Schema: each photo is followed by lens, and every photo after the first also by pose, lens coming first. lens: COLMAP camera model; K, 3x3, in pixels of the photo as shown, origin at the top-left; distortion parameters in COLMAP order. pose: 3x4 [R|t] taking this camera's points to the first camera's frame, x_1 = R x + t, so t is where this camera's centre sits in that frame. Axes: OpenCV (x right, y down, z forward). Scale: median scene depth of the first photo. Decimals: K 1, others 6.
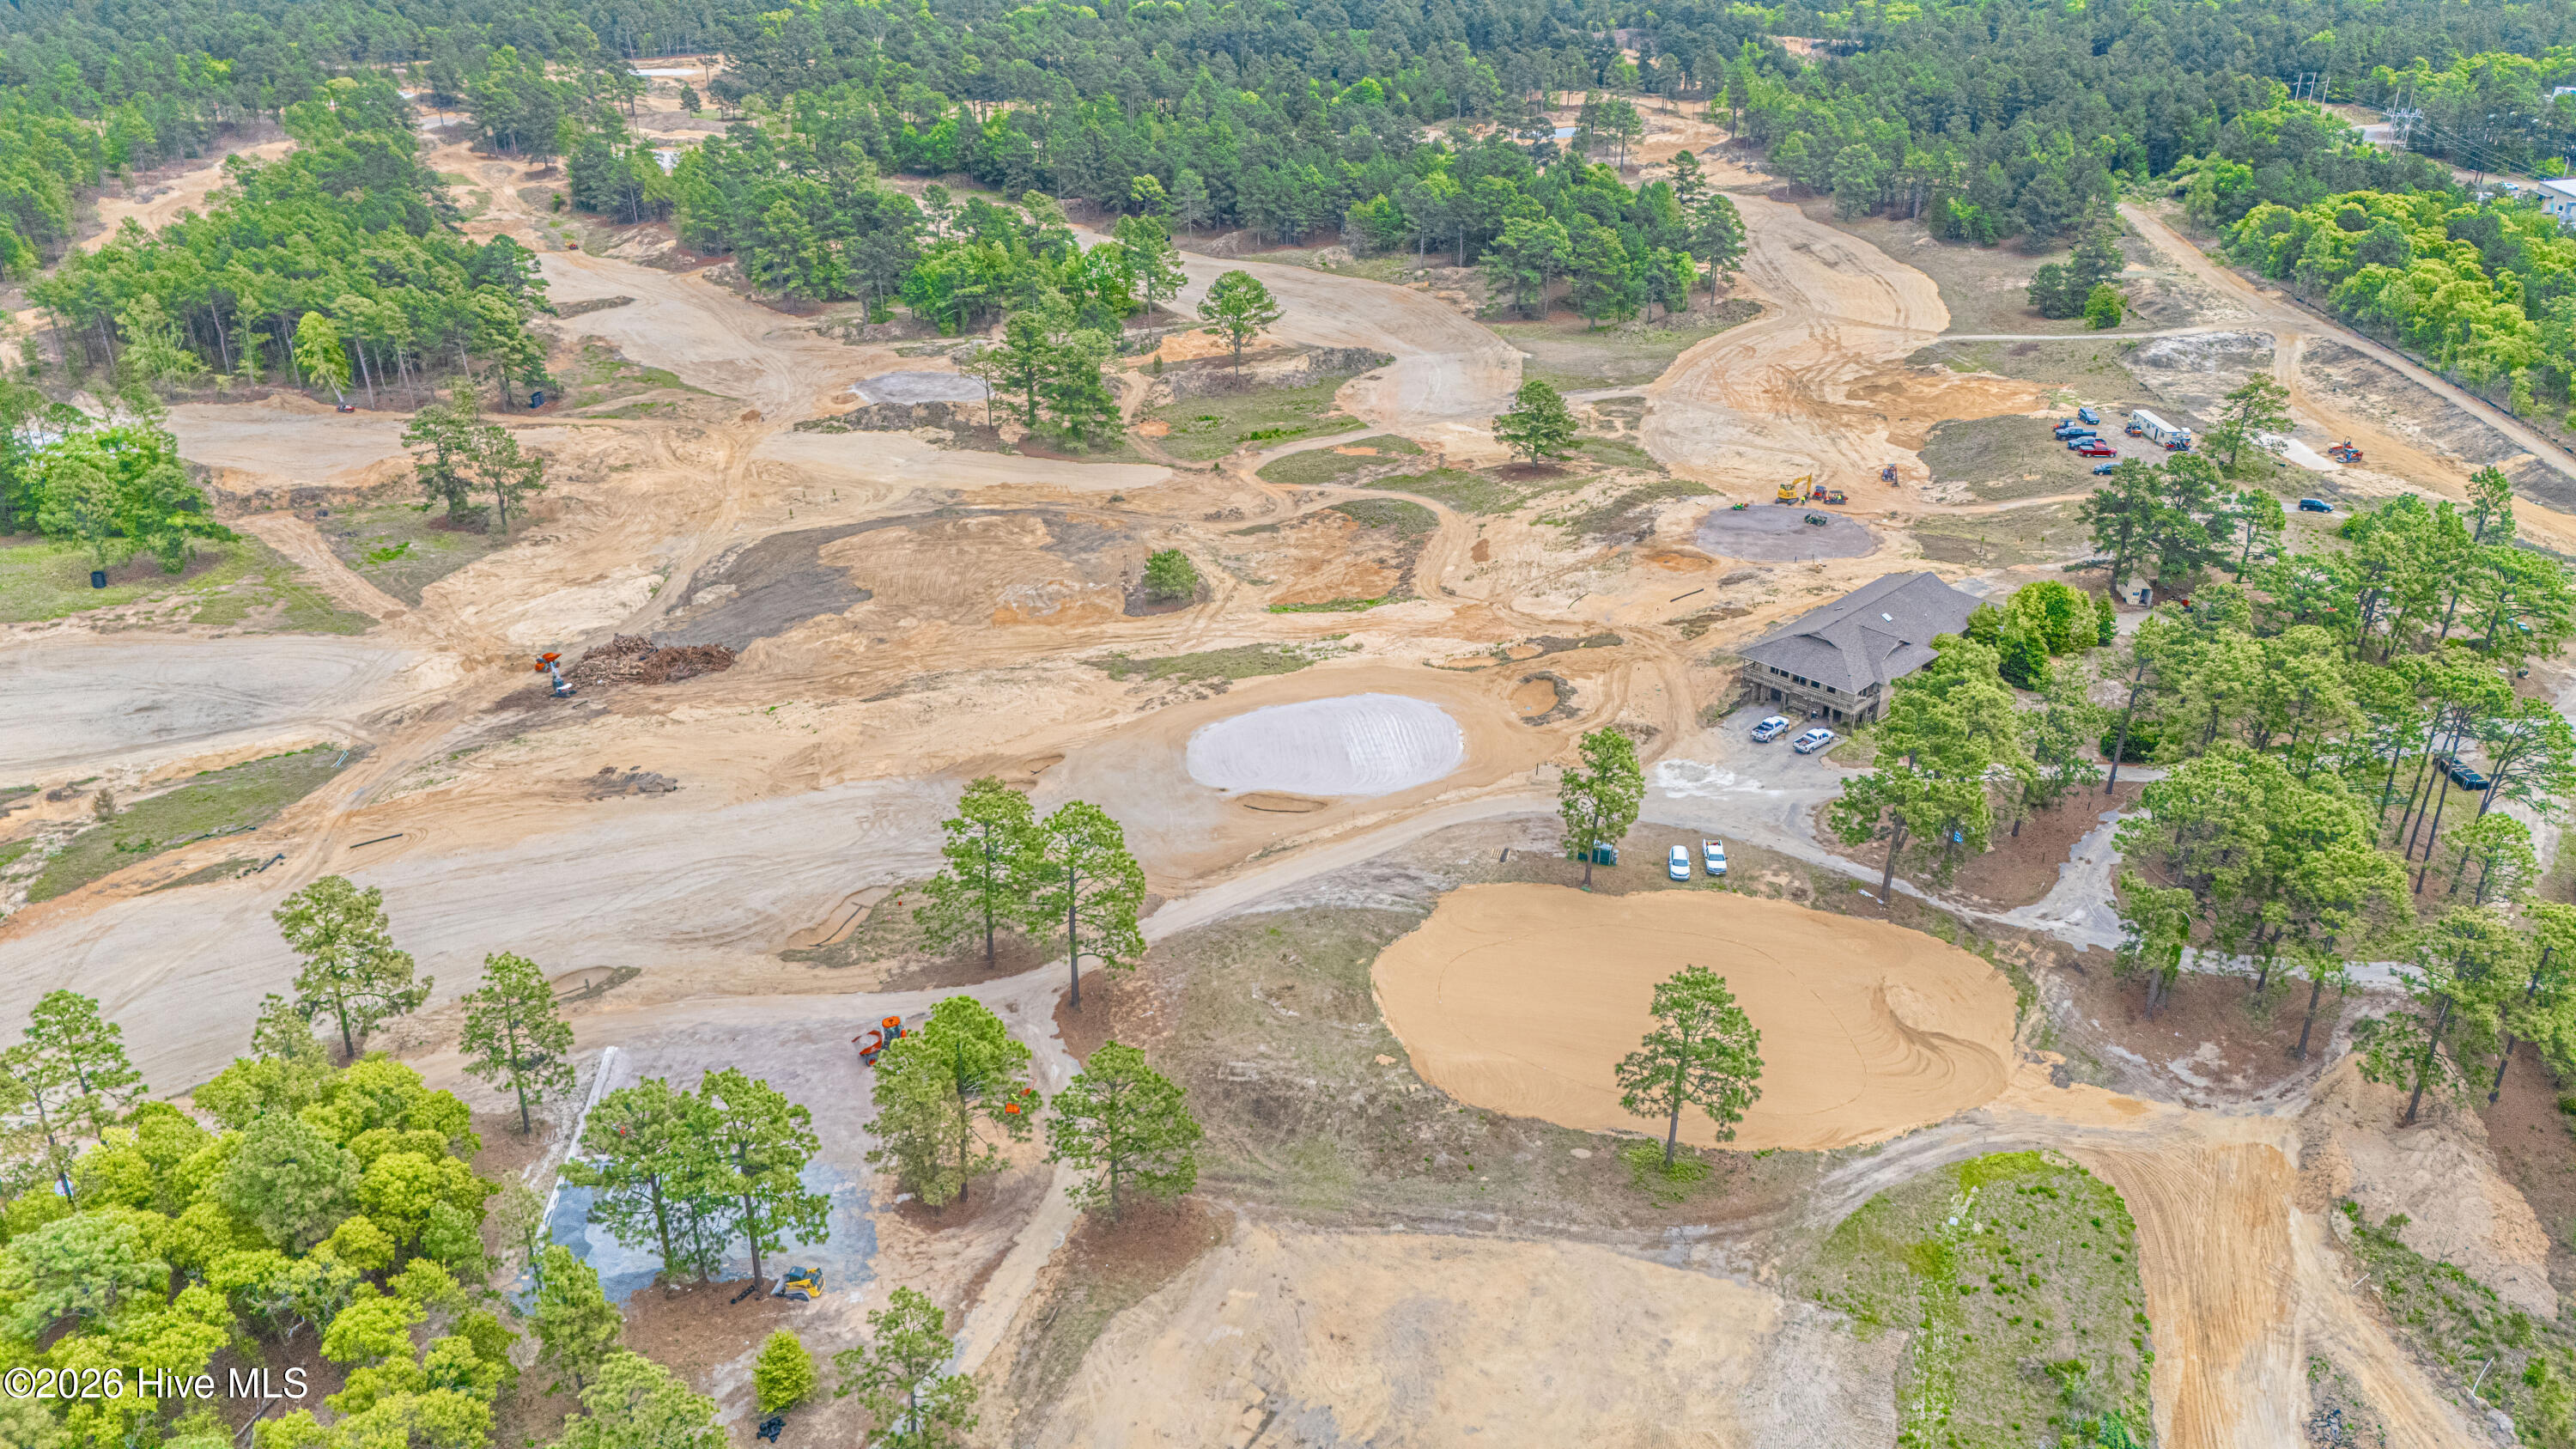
lens RADIAL K [[1911.9, 0, 1287.6], [0, 1911.9, 730.2], [0, 0, 1]] dist [0.071787, -0.063767]
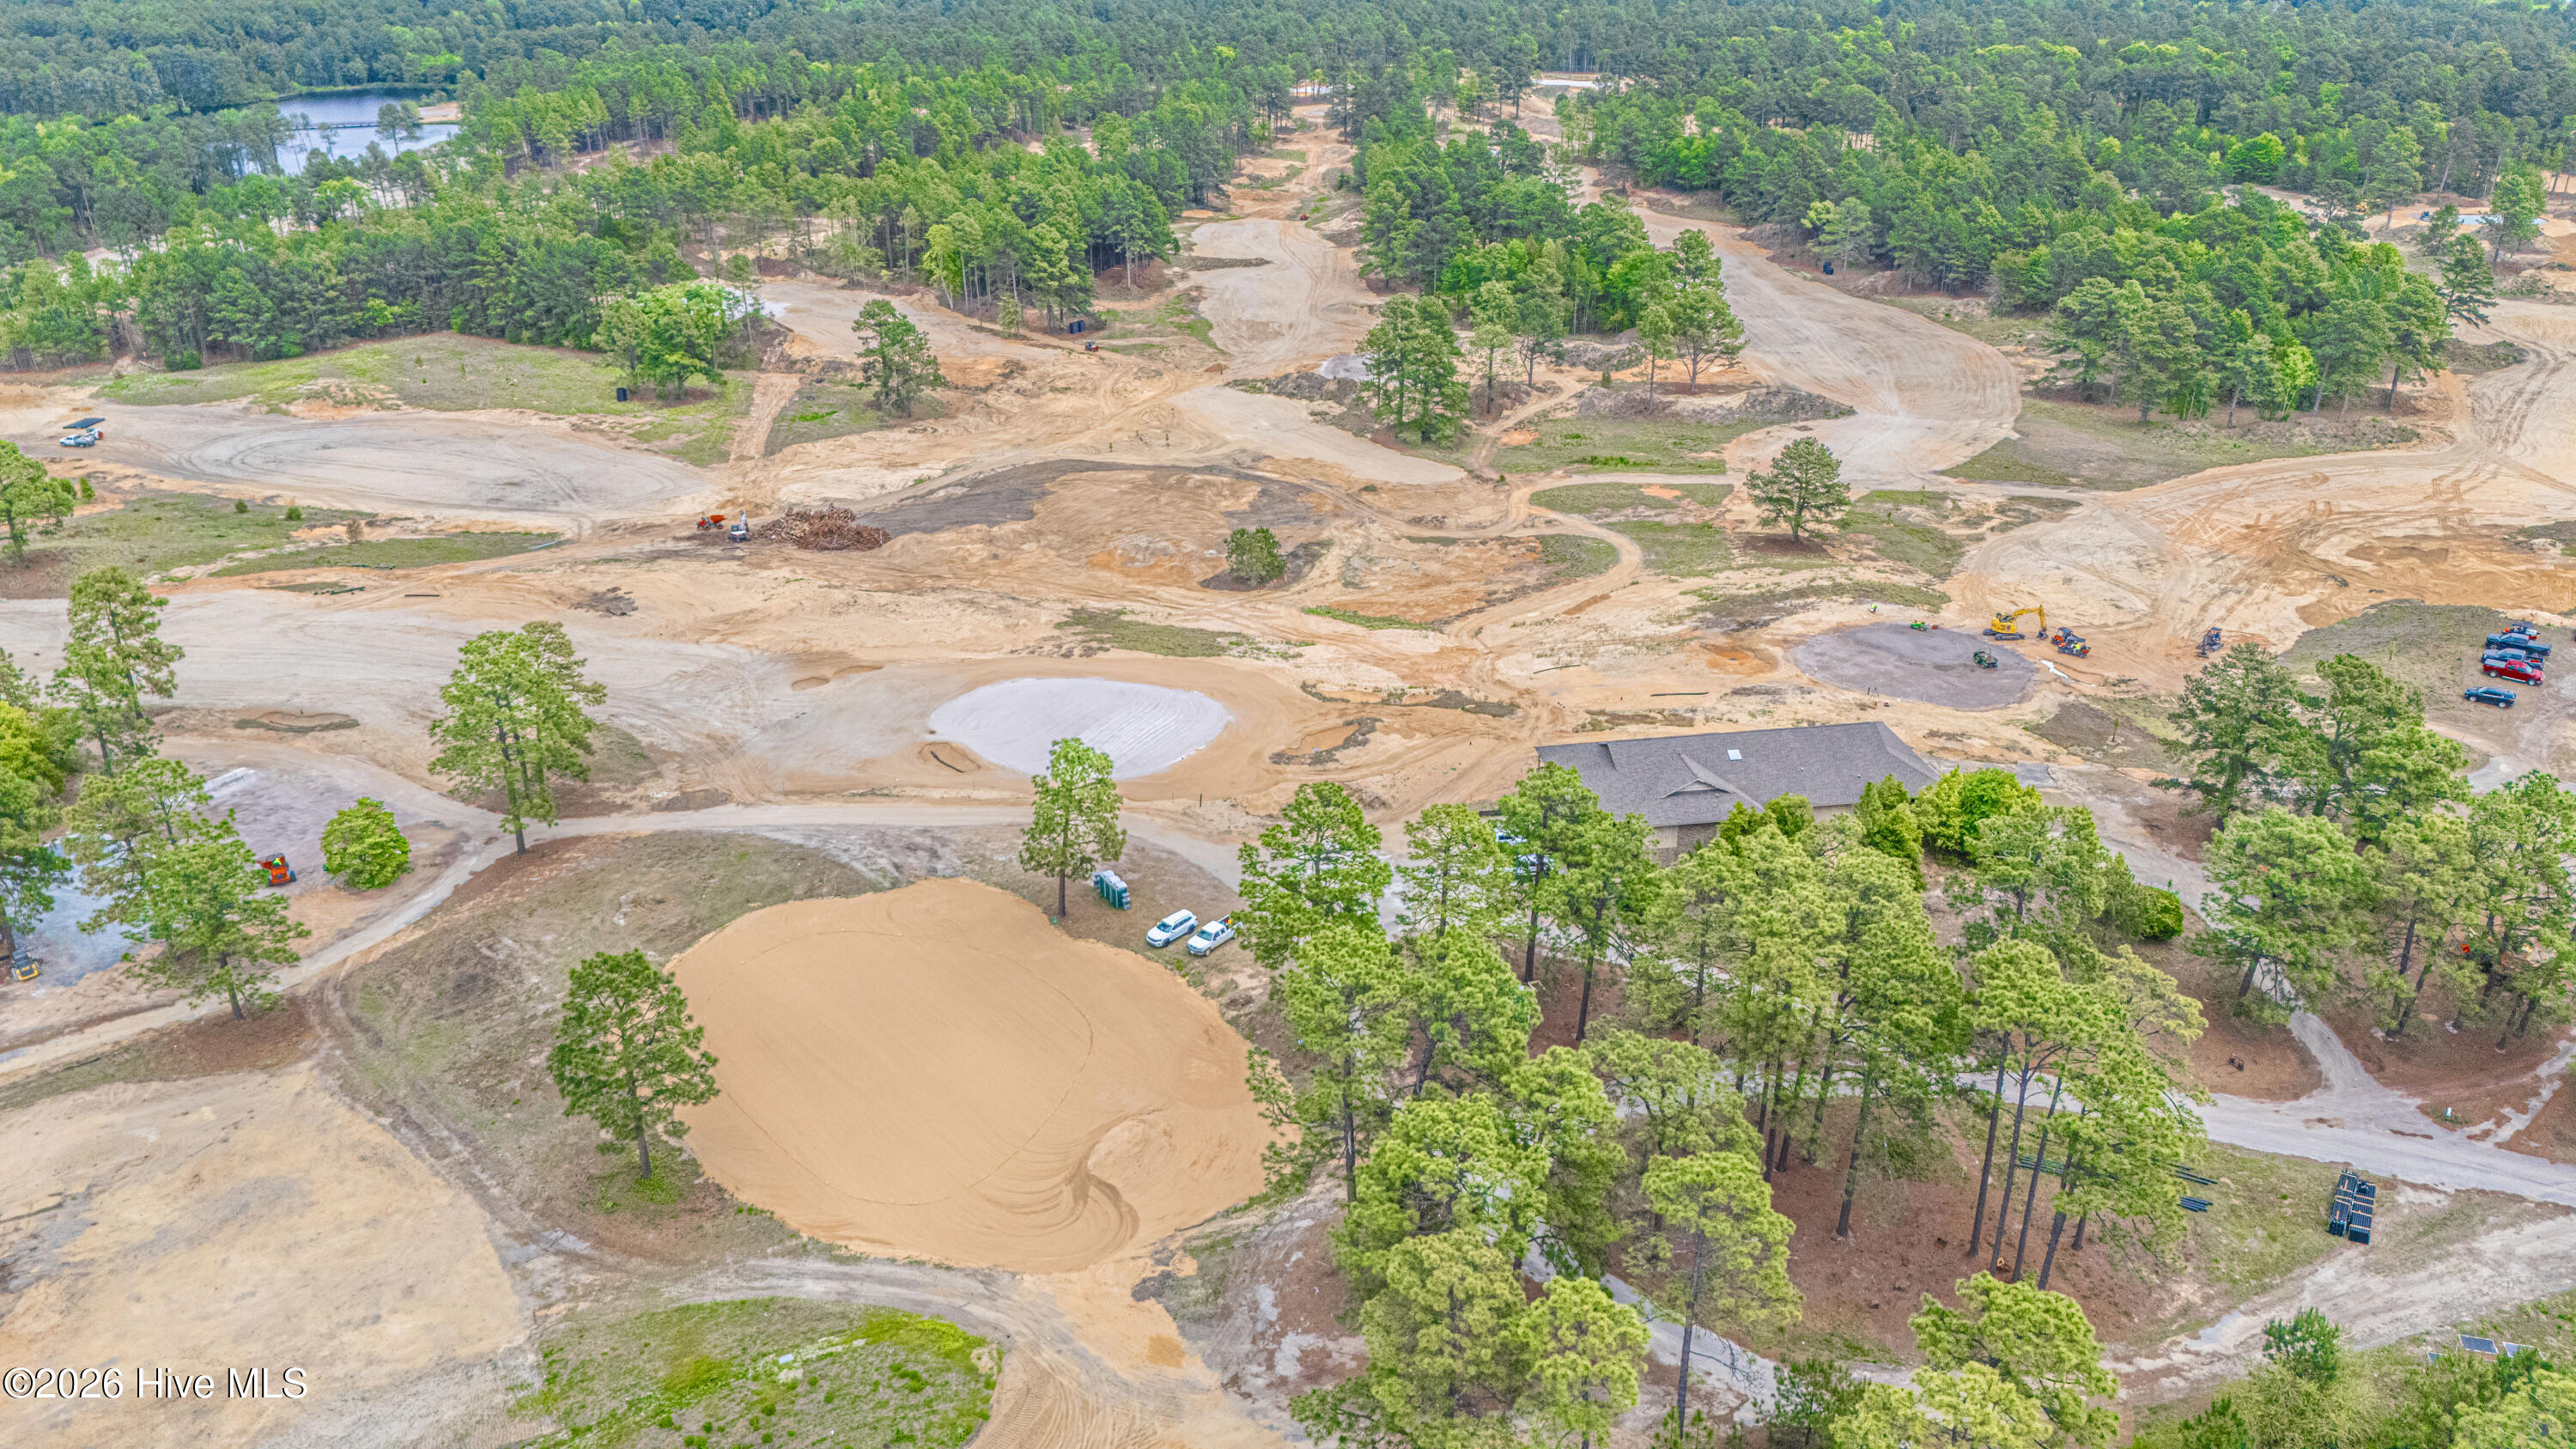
lens RADIAL K [[1911.9, 0, 1287.6], [0, 1911.9, 730.2], [0, 0, 1]] dist [0.071787, -0.063767]
pose [[0.804027, 0.250370, -0.539310, 0.383035], [-0.265871, 0.962683, 0.050545, -0.039584], [0.531839, 0.102748, 0.840589, 0.181435]]
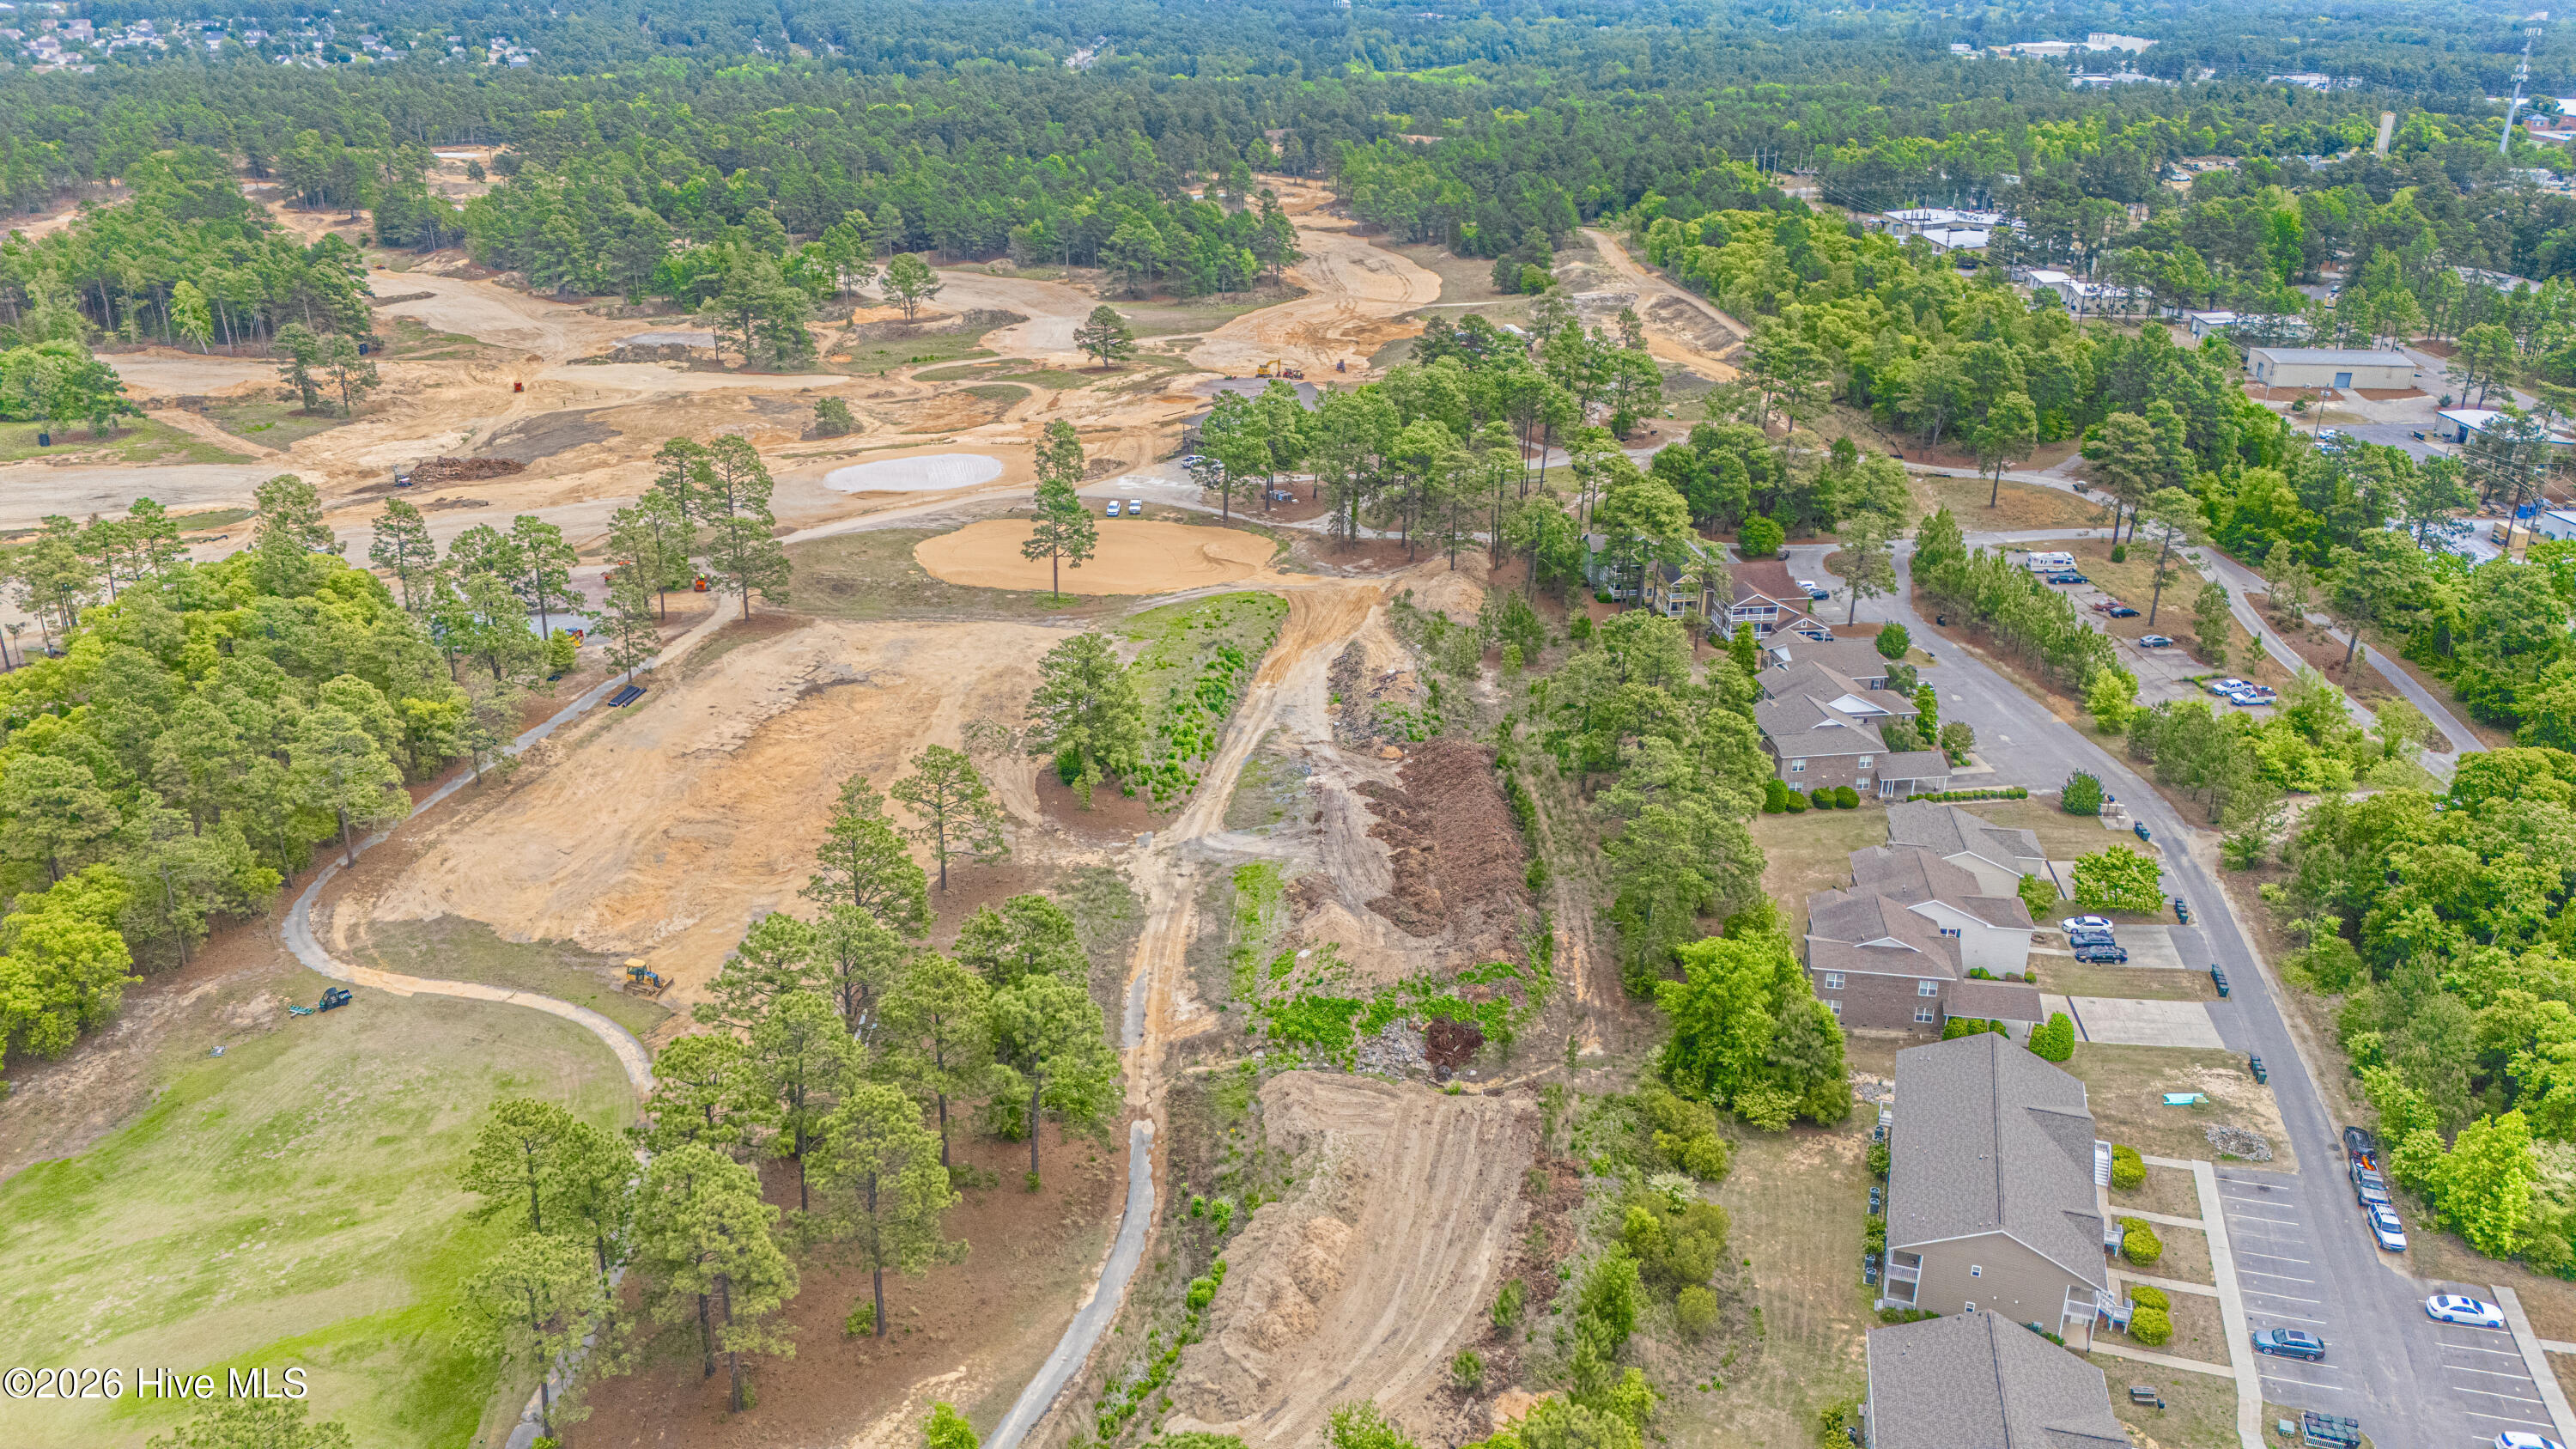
lens RADIAL K [[1911.9, 0, 1287.6], [0, 1911.9, 730.2], [0, 0, 1]] dist [0.071787, -0.063767]
pose [[0.994399, -0.027204, 0.102128, 0.098904], [0.034382, 0.997011, -0.069192, 0.211924], [-0.099940, 0.072316, 0.992362, -0.369854]]
